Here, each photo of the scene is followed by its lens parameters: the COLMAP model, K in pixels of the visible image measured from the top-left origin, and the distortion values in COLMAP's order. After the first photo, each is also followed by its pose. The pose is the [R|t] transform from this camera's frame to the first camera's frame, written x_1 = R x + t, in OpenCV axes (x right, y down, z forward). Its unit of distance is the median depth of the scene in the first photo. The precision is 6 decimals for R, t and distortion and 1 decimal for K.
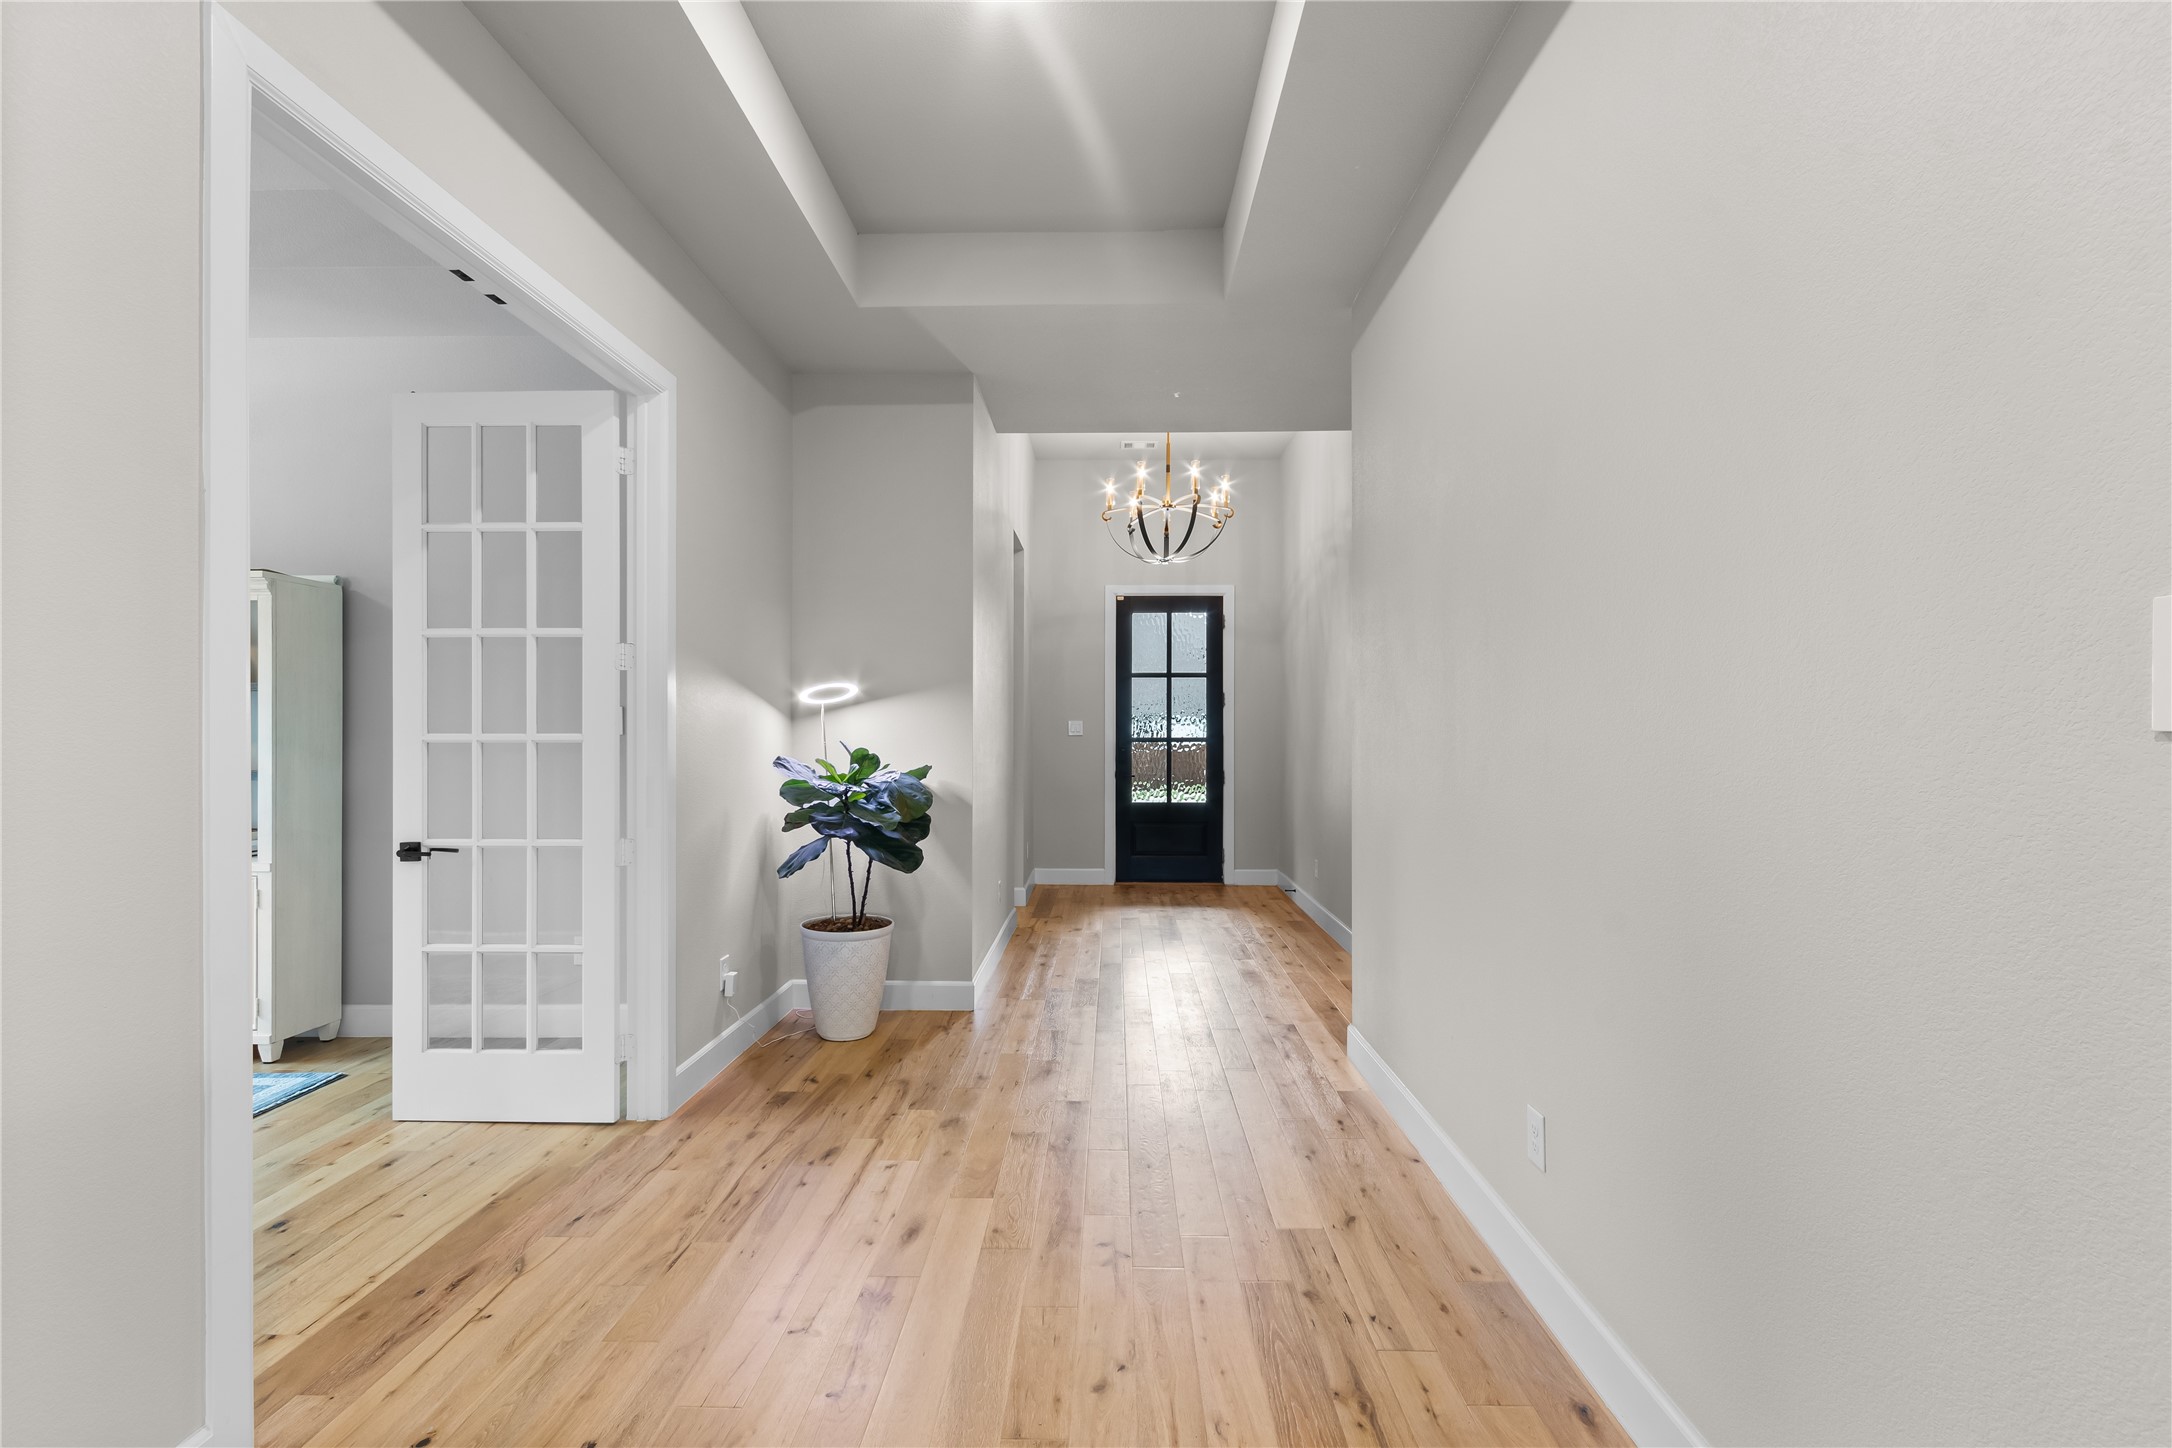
lens RADIAL K [[951.7, 0, 1084.5], [0, 951.7, 730.3], [0, 0, 1]] dist [0.003921, -0.000593]
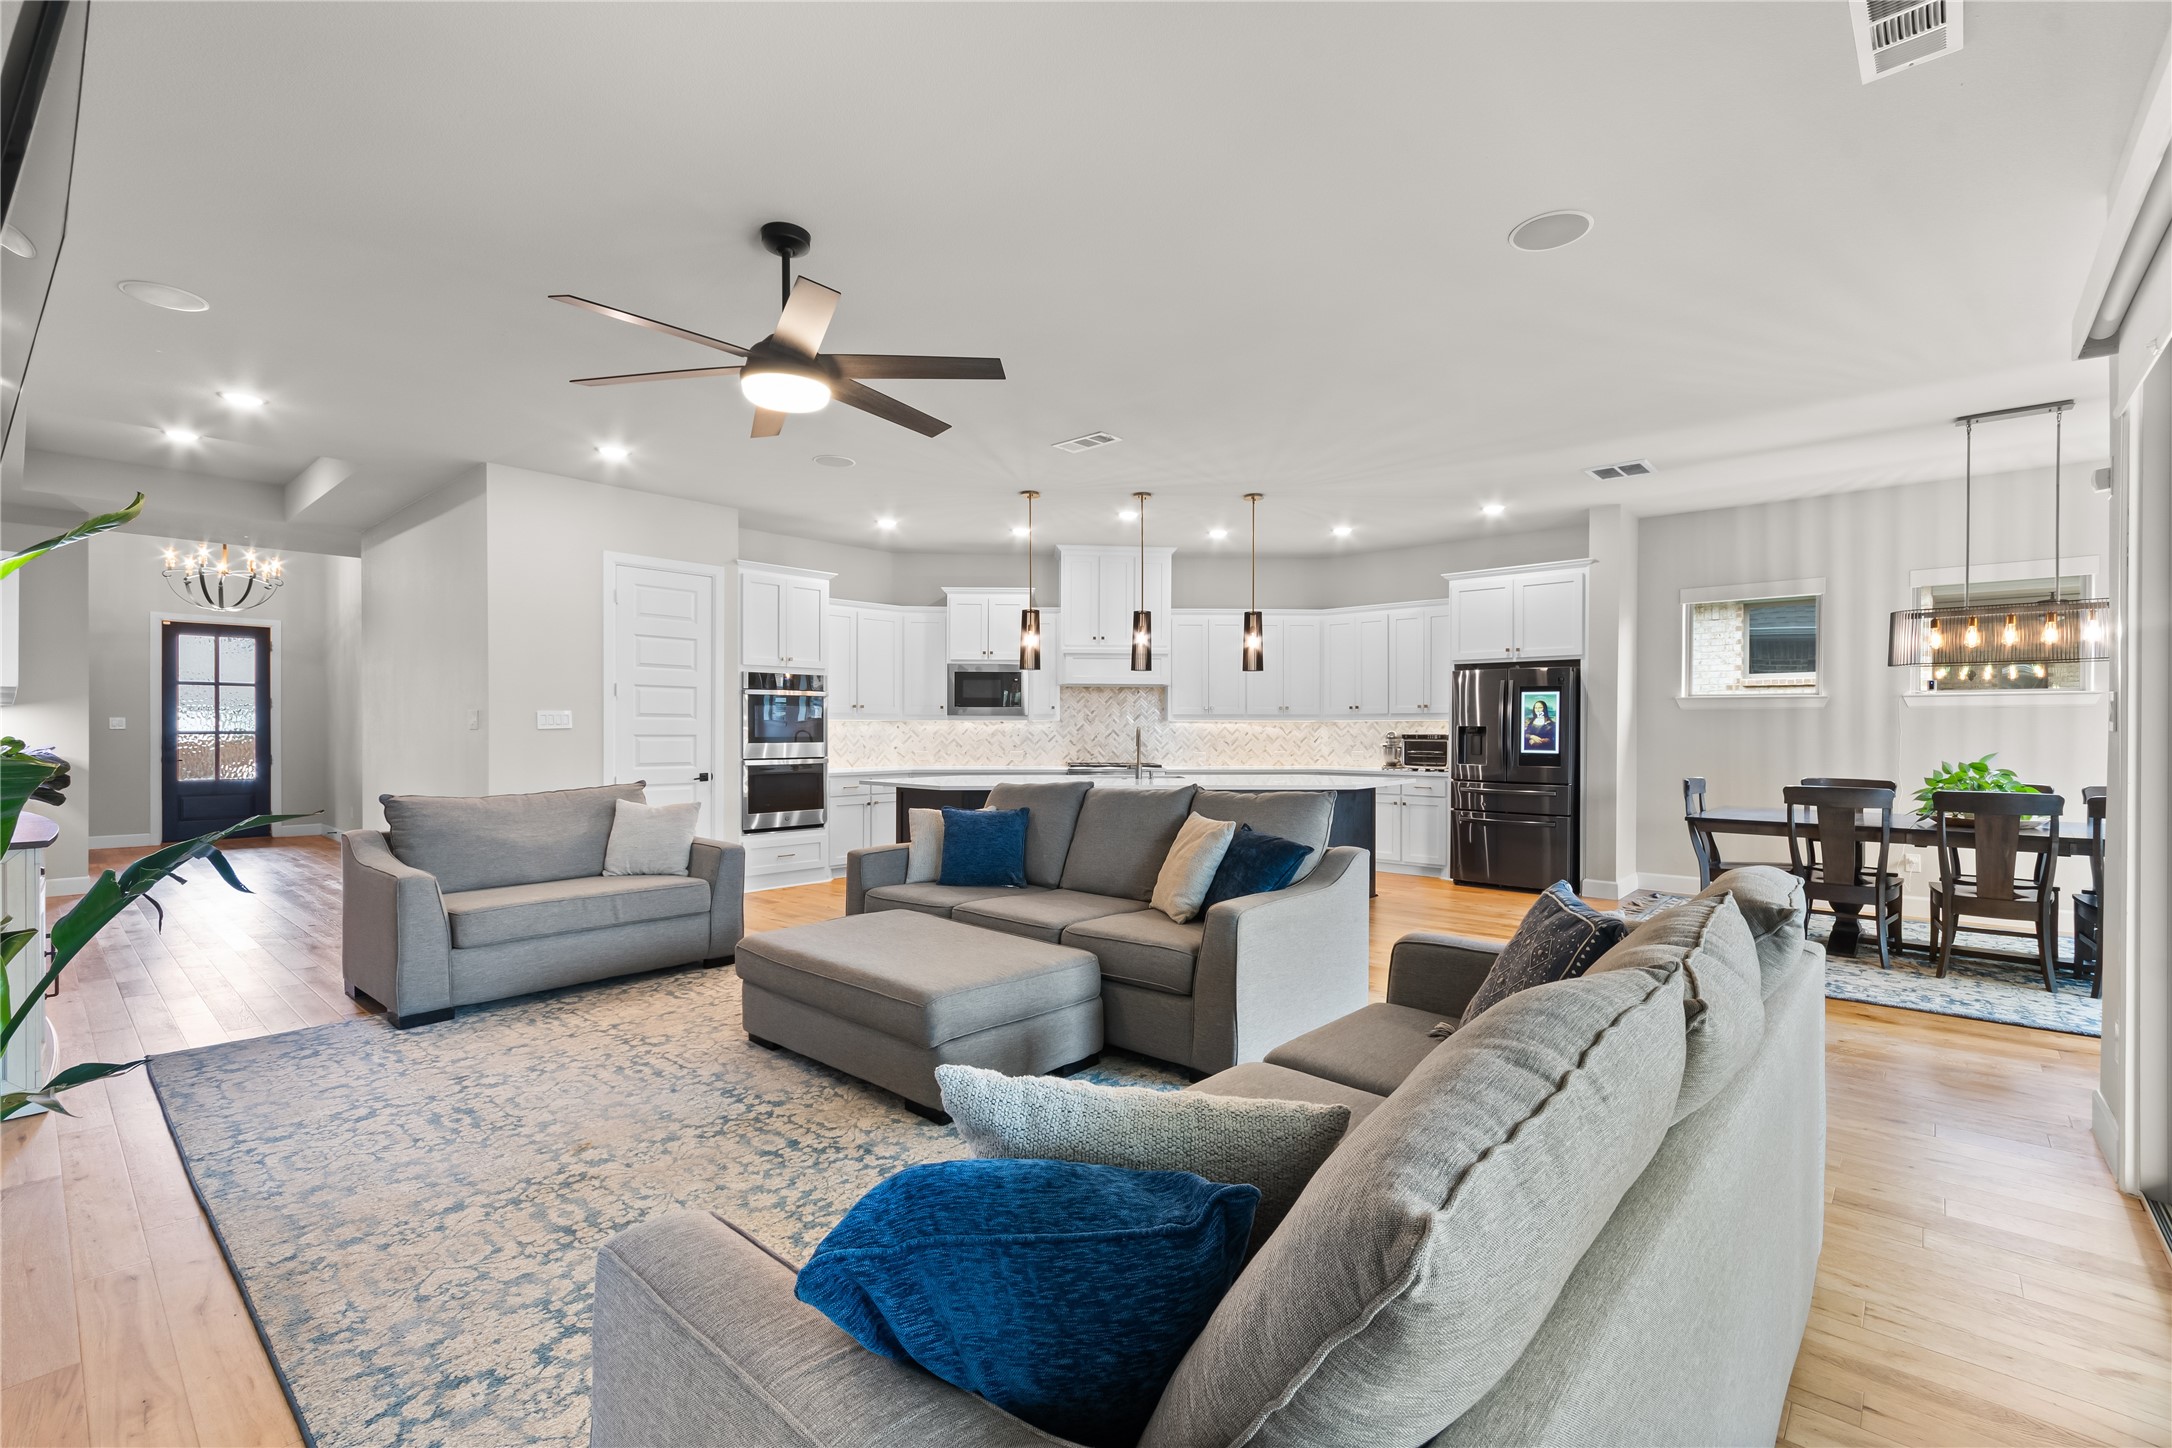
lens RADIAL K [[951.7, 0, 1090.4], [0, 951.7, 734.3], [0, 0, 1]] dist [0.003921, -0.000593]
pose [[0.639588, -0.006445, 0.768691, -0.157092], [-0.001939, 0.999948, 0.009997, -0.003301], [-0.768715, -0.007884, 0.639542, -0.793034]]
